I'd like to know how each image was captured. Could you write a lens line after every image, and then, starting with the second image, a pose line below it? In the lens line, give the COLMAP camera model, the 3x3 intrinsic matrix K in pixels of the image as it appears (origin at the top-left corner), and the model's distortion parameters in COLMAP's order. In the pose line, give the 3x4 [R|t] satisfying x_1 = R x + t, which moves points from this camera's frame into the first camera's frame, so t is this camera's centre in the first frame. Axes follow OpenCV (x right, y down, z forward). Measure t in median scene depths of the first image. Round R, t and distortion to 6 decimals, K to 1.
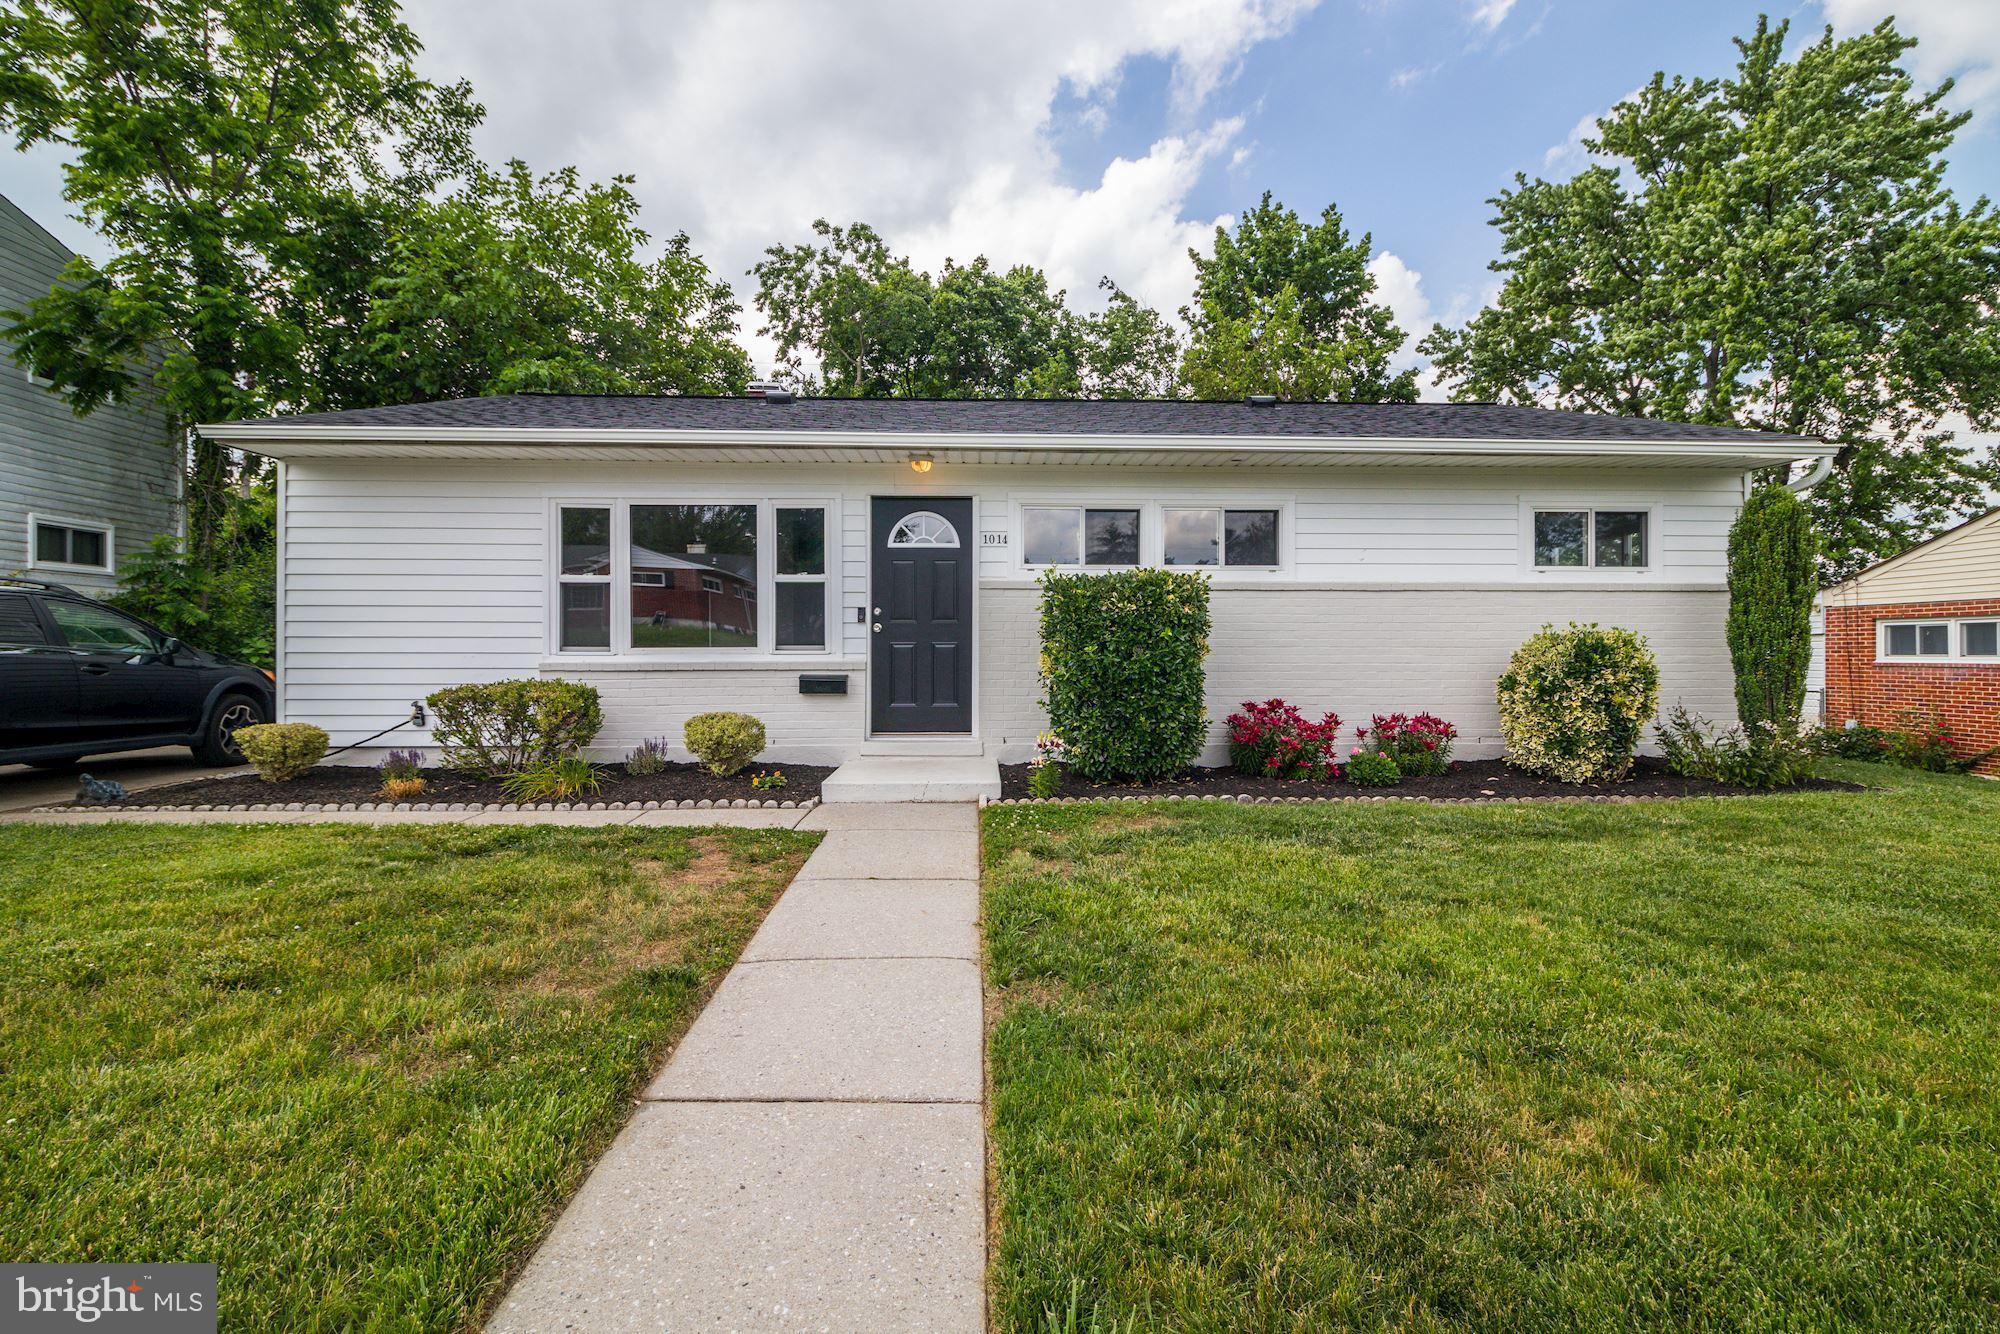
lens RADIAL K [[914.8, 0, 1000.0], [0, 914.8, 667.0], [0, 0, 1]] dist [-0.012244, -0.000234]
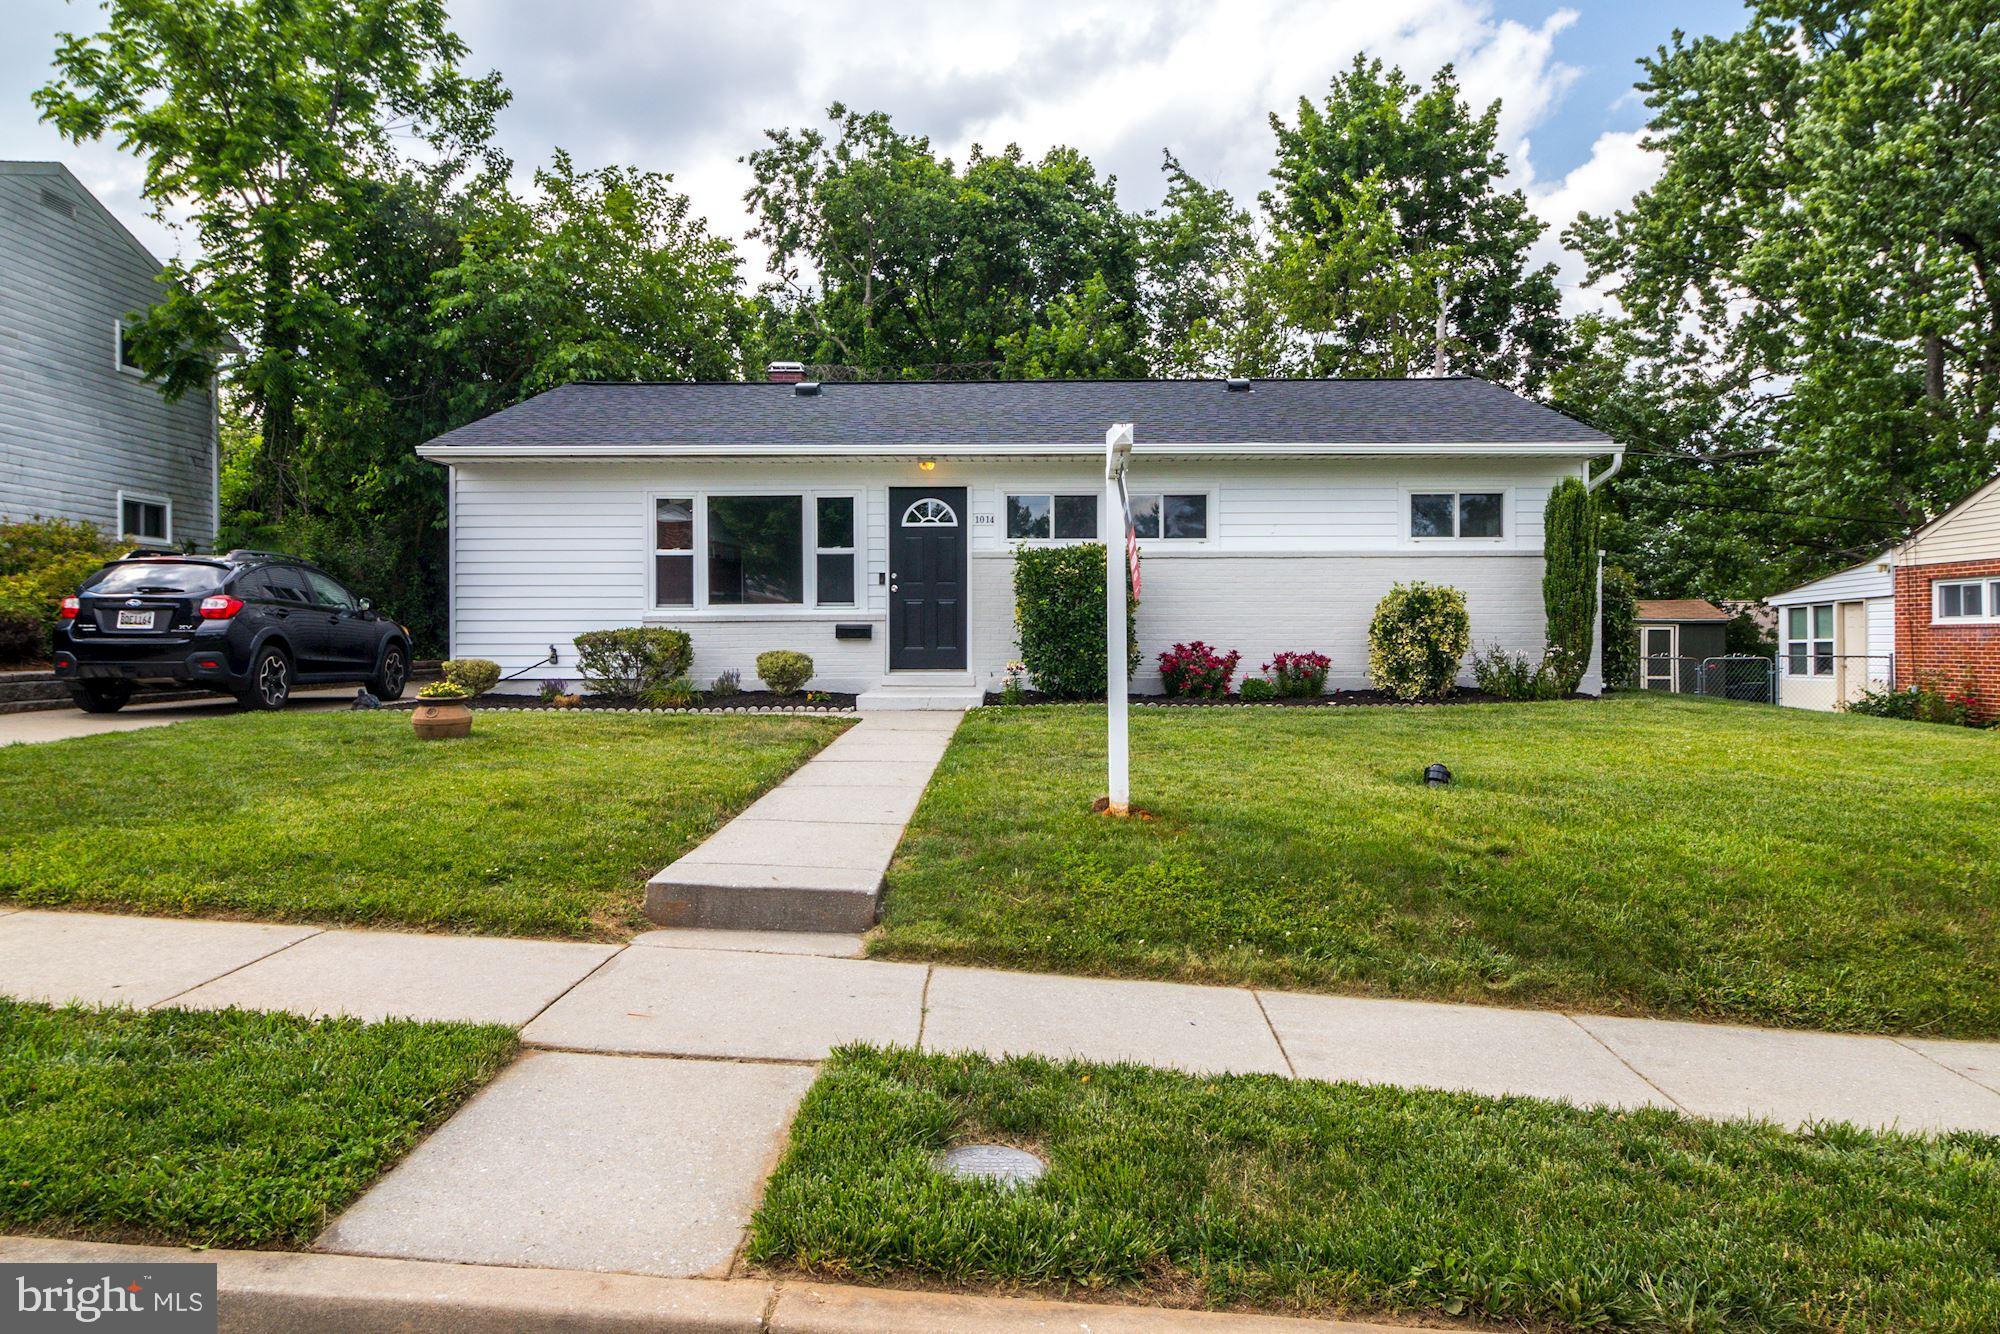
lens RADIAL K [[914.8, 0, 1000.0], [0, 914.8, 667.0], [0, 0, 1]] dist [-0.012244, -0.000234]
pose [[0.999823, -0.003716, -0.018443, 0.042924], [0.004422, 0.999252, 0.038411, 0.020867], [0.018286, -0.038486, 0.999092, -0.323497]]
